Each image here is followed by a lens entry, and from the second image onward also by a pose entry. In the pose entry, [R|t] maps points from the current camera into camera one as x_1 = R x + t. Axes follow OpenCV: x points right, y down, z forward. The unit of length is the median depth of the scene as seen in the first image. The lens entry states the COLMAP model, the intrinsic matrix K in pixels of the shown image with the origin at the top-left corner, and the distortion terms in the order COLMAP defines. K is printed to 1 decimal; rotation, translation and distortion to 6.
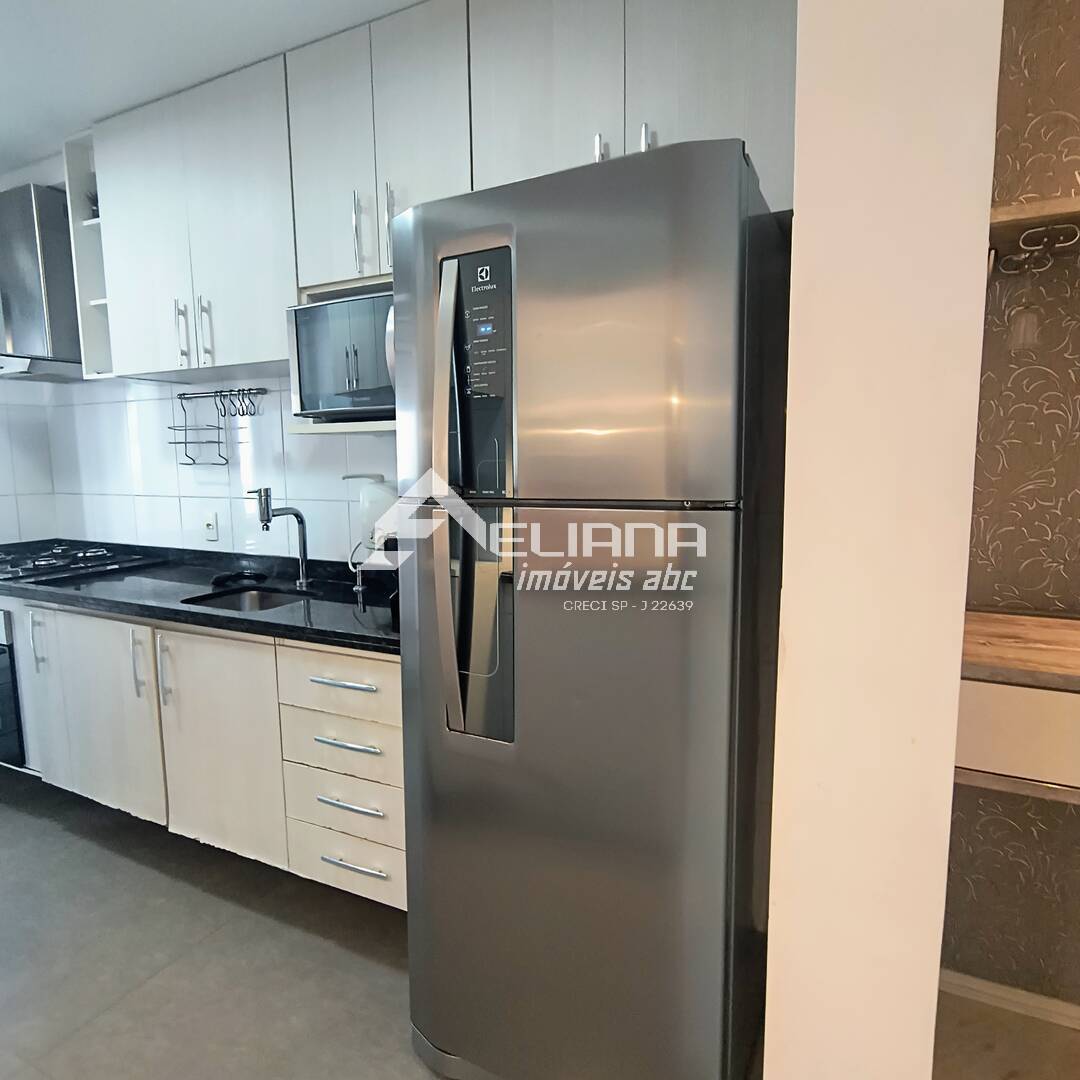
lens RADIAL K [[671.4, 0, 539.7], [0, 671.4, 536.9], [0, 0, 1]] dist [-0.009023, 0.002878]
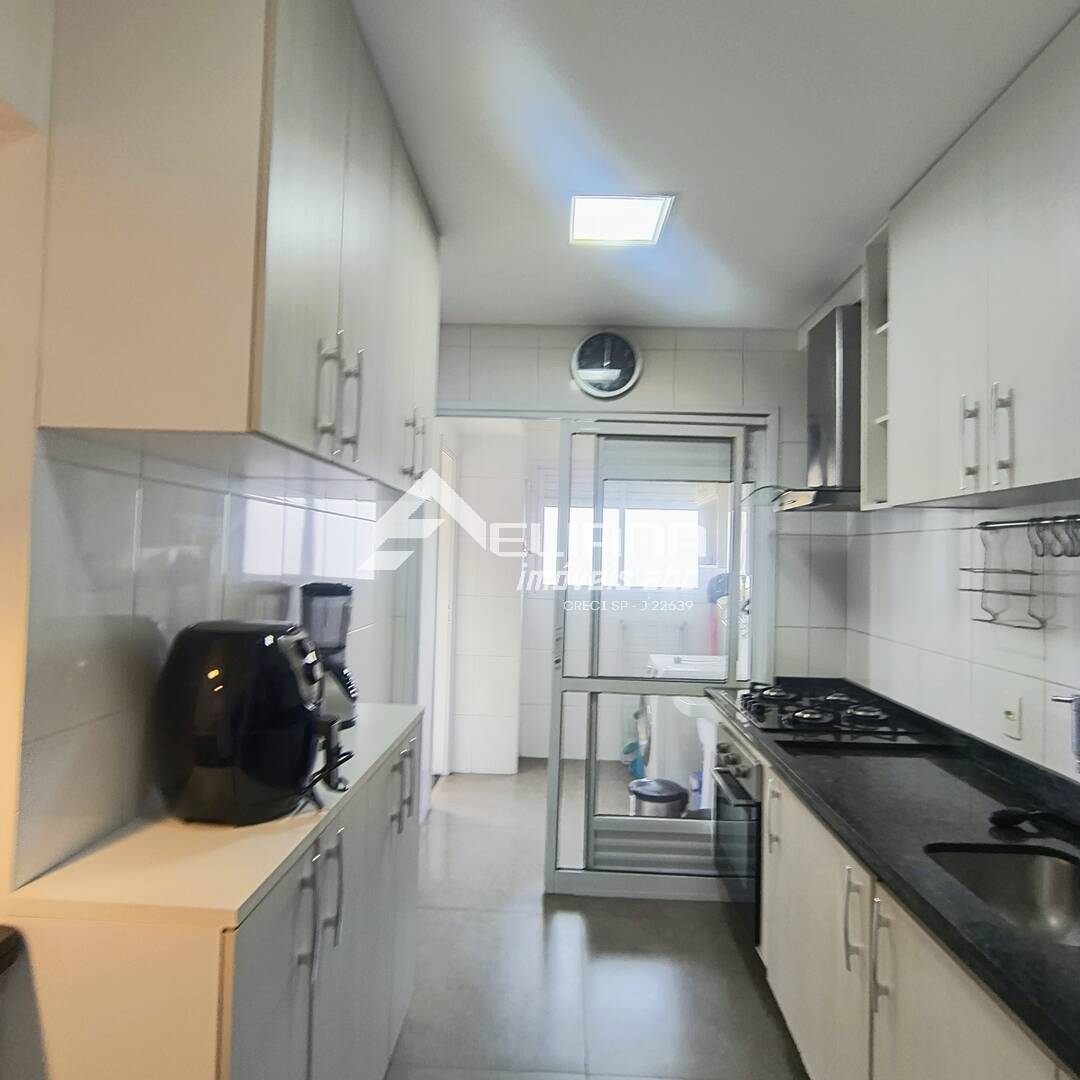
lens RADIAL K [[671.4, 0, 543.7], [0, 671.4, 533.7], [0, 0, 1]] dist [-0.009023, 0.002878]
pose [[0.417722, -0.011547, -0.908501, -0.083755], [-0.137793, 0.987548, -0.075908, -0.090188], [0.898065, 0.156894, 0.410930, 0.306348]]
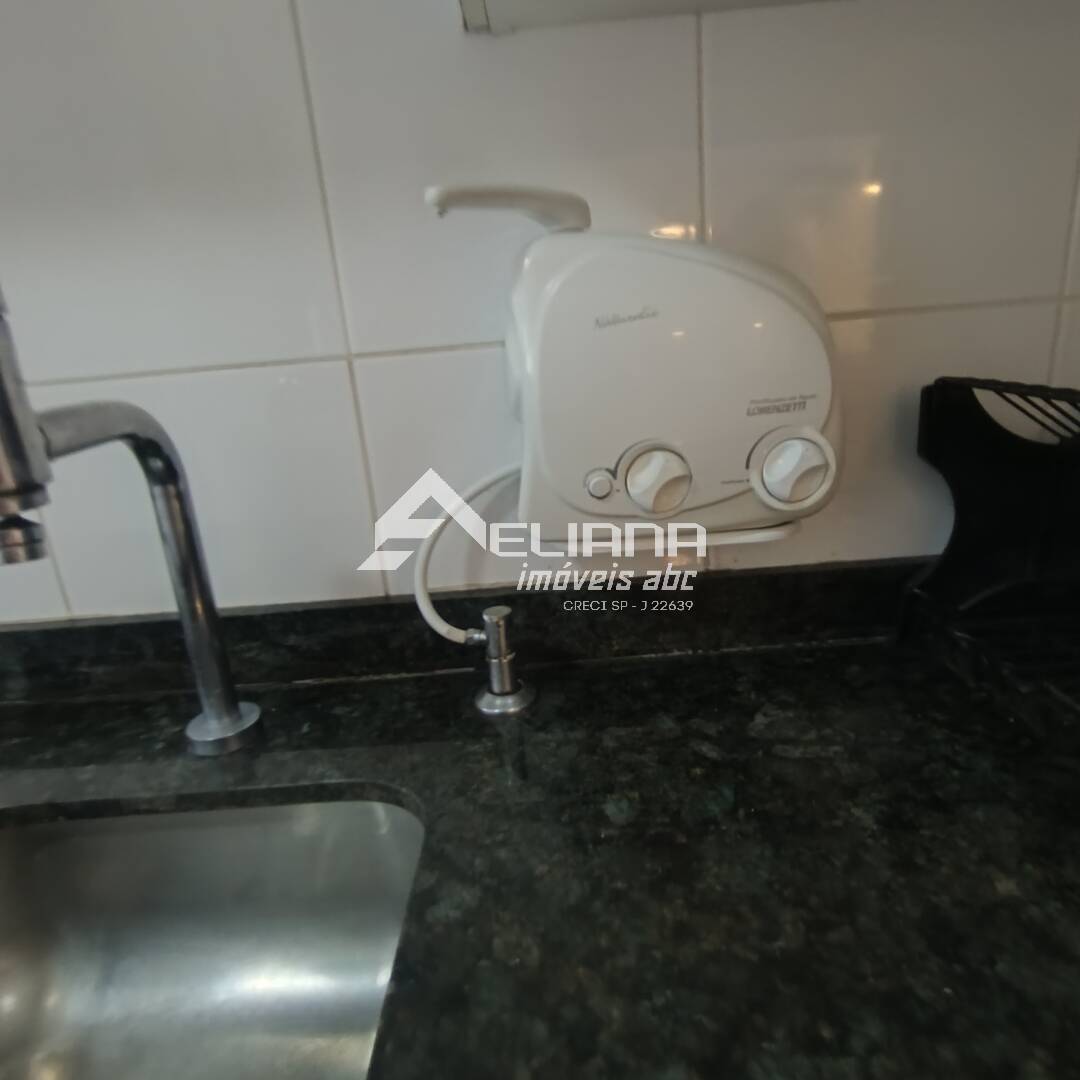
lens RADIAL K [[671.4, 0, 543.6], [0, 671.4, 537.4], [0, 0, 1]] dist [-0.009023, 0.002878]
pose [[0.939595, -0.162970, 0.301002, -0.300682], [0.119185, 0.980120, 0.158619, -0.020223], [-0.320868, -0.113163, 0.940339, 0.717508]]
